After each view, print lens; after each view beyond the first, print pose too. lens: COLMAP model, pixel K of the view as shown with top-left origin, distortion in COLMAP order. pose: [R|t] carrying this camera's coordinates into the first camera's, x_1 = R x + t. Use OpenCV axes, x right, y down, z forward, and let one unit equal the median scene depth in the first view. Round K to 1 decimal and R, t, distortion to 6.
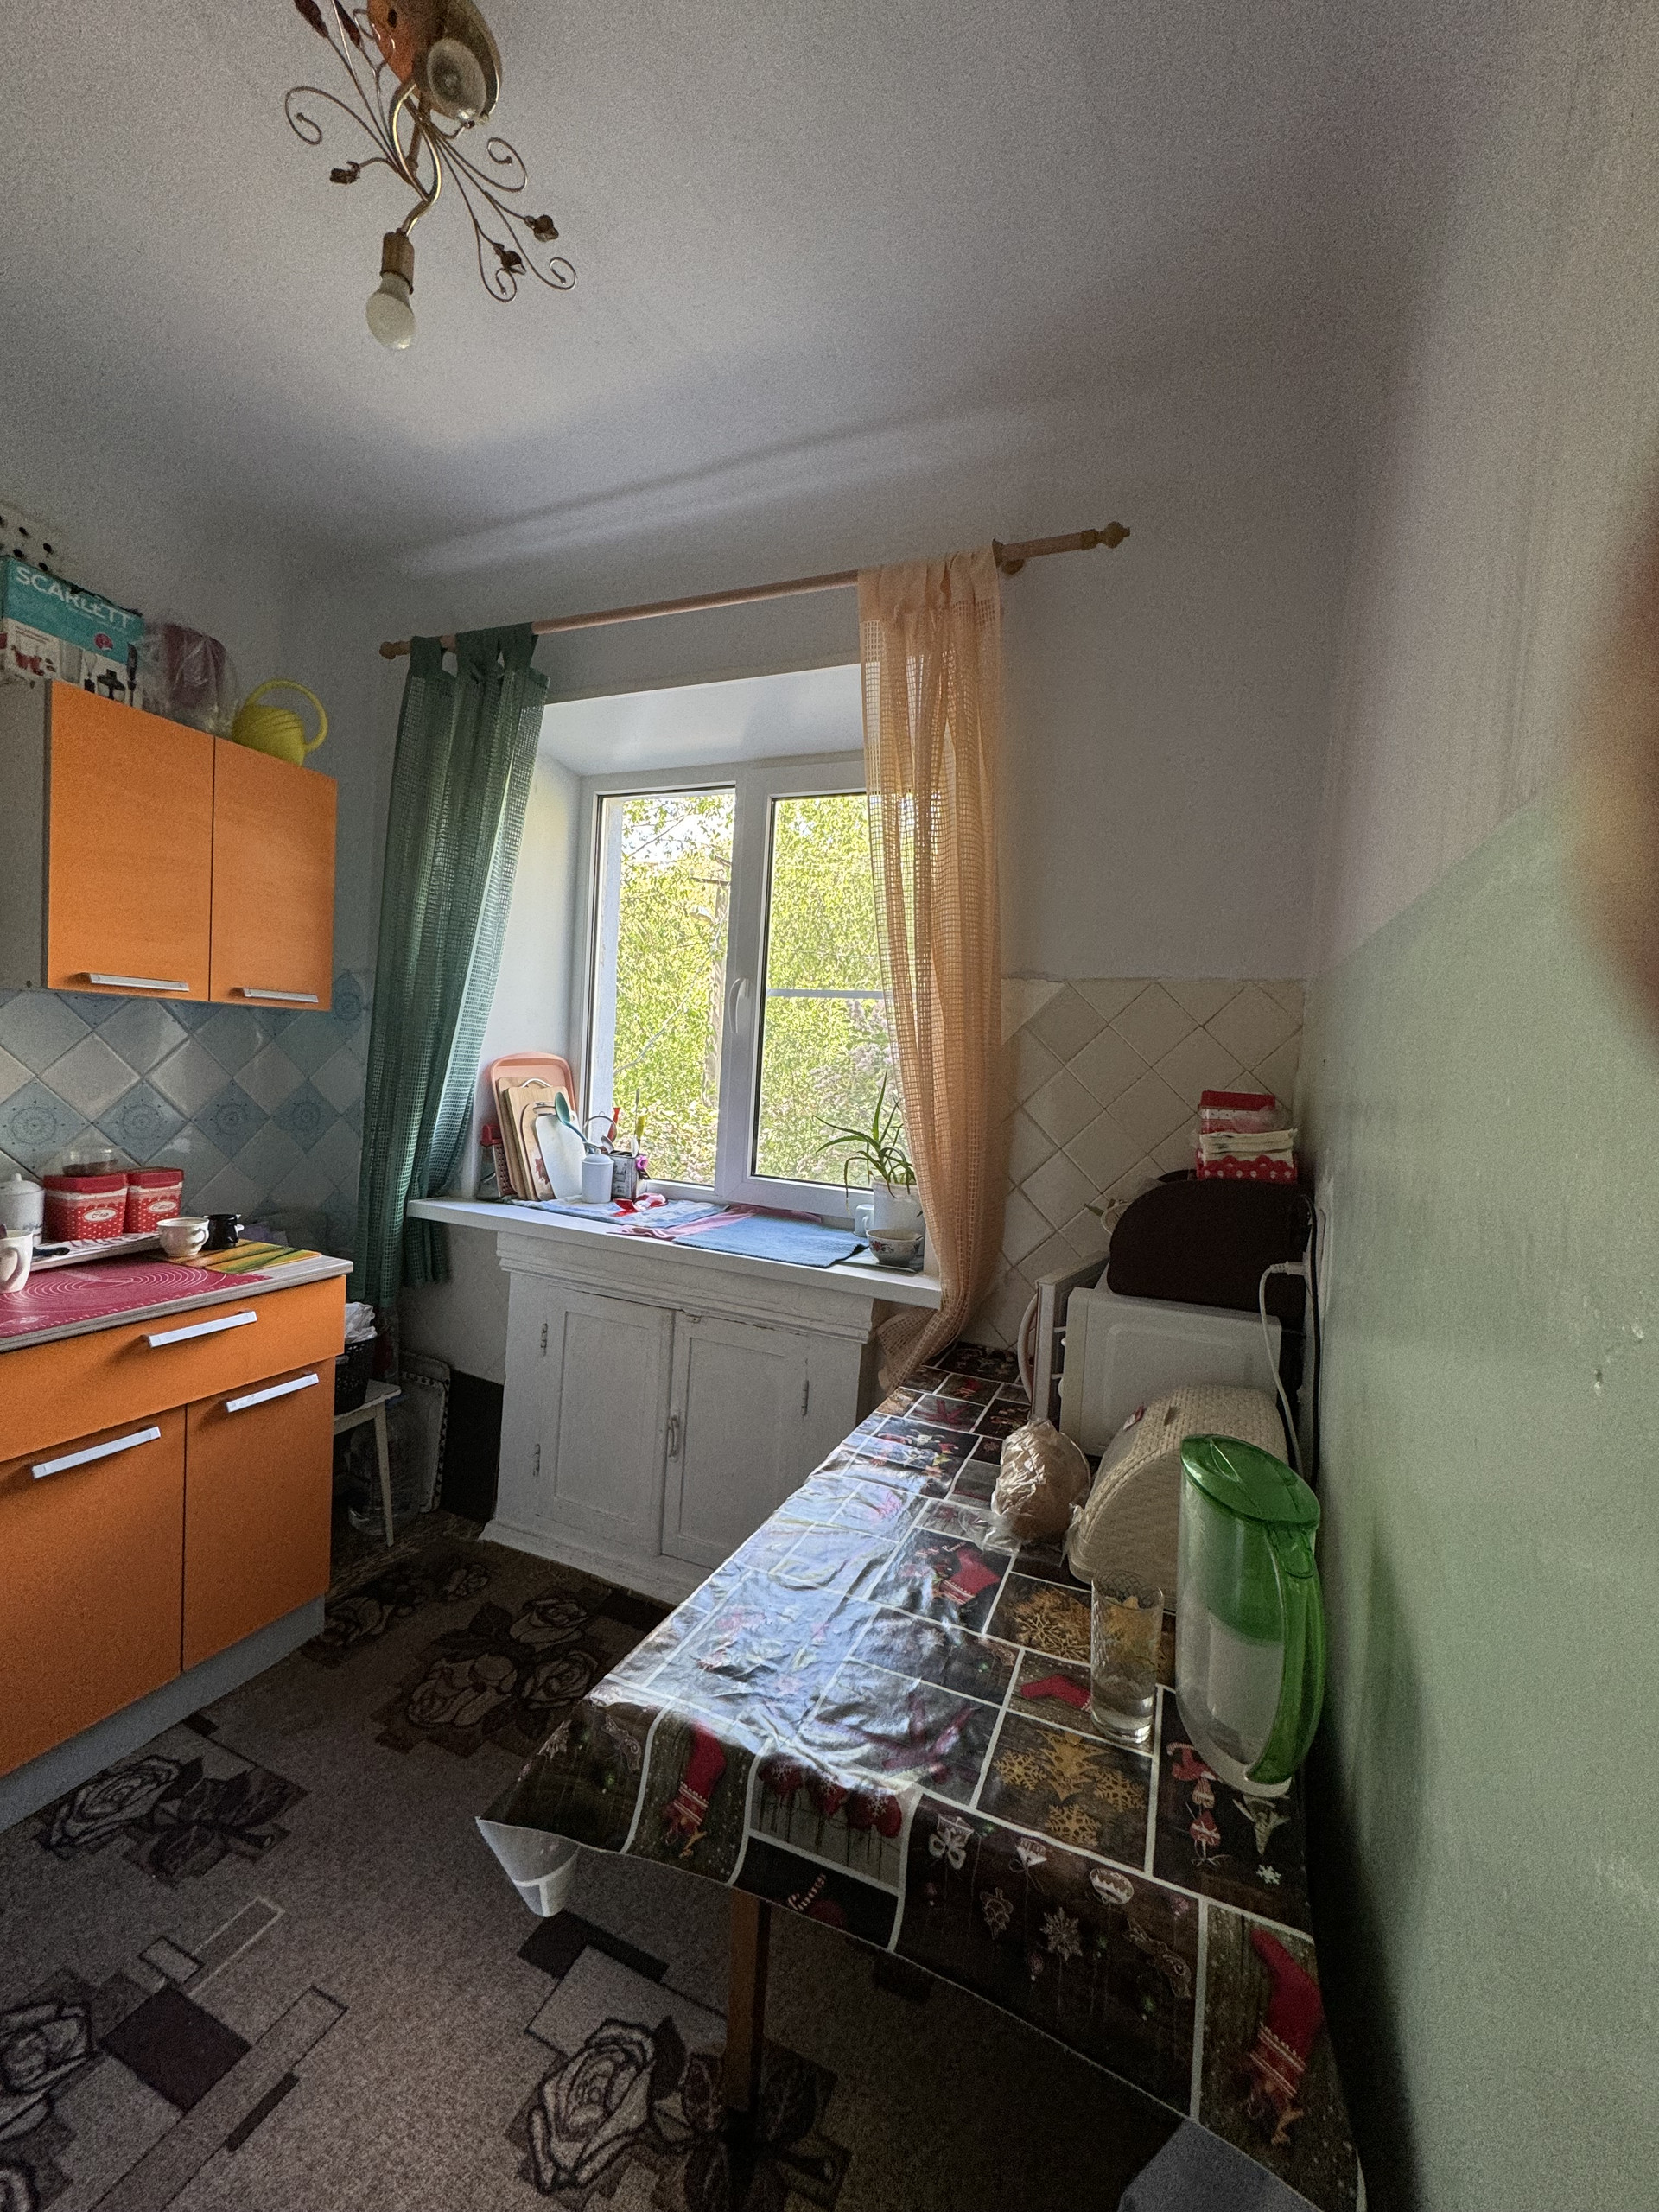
lens RADIAL K [[879.8, 0, 824.3], [0, 879.8, 1105.2], [0, 0, 1]] dist [-0.000823, 0.000174]
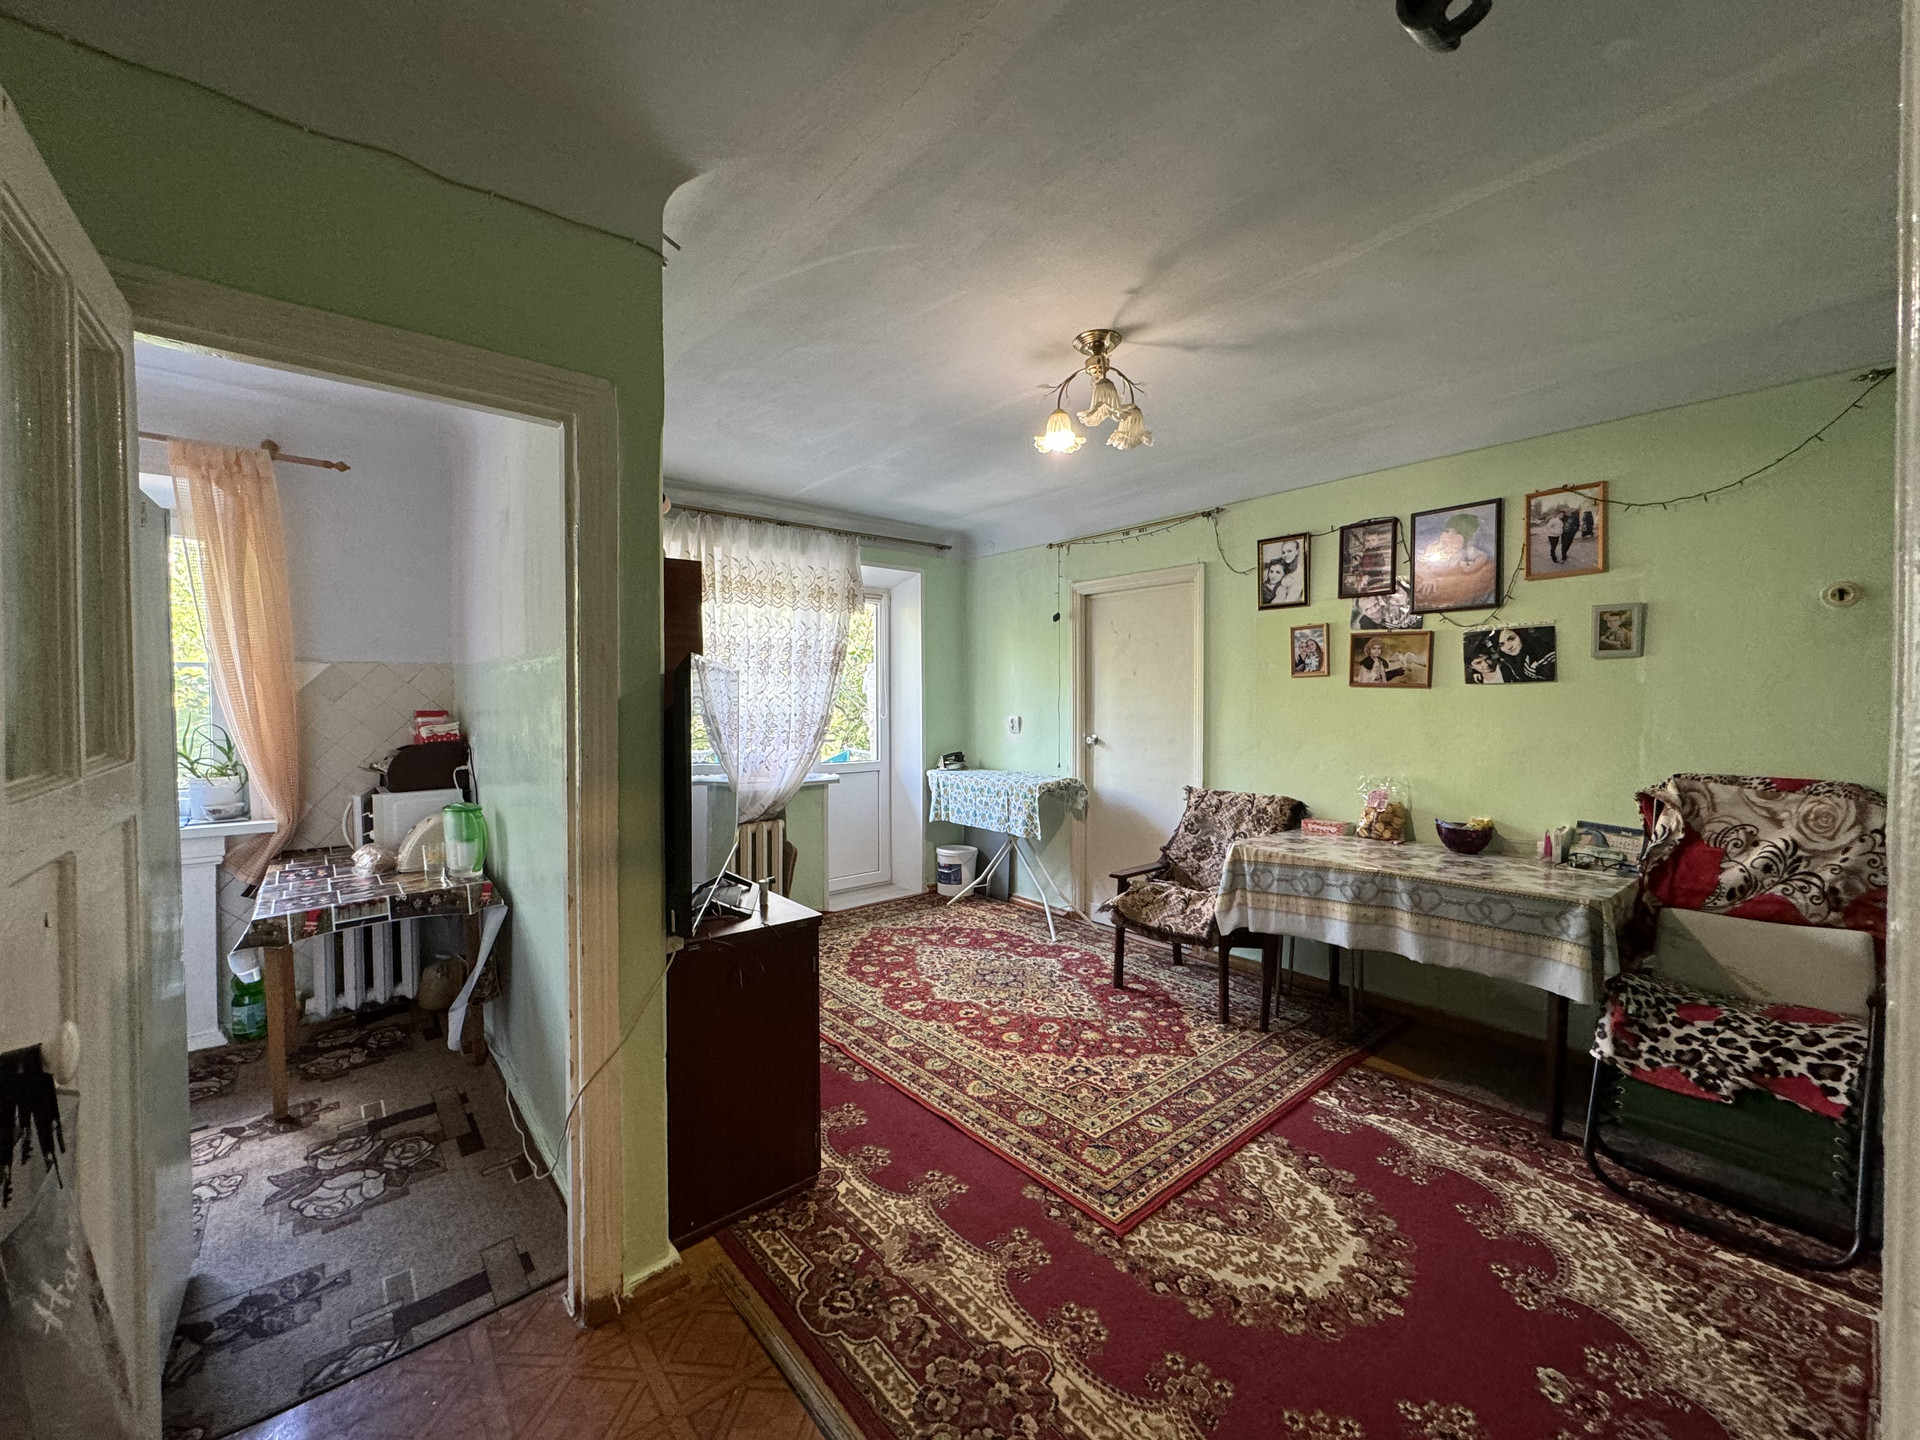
lens RADIAL K [[763.6, 0, 959.9], [0, 763.6, 719.7], [0, 0, 1]] dist [-0.000823, 0.000174]
pose [[0.441643, -0.084664, 0.893187, -0.741134], [0.075774, 0.995501, 0.056895, 0.002459], [-0.893985, 0.042553, 0.446072, -1.206495]]
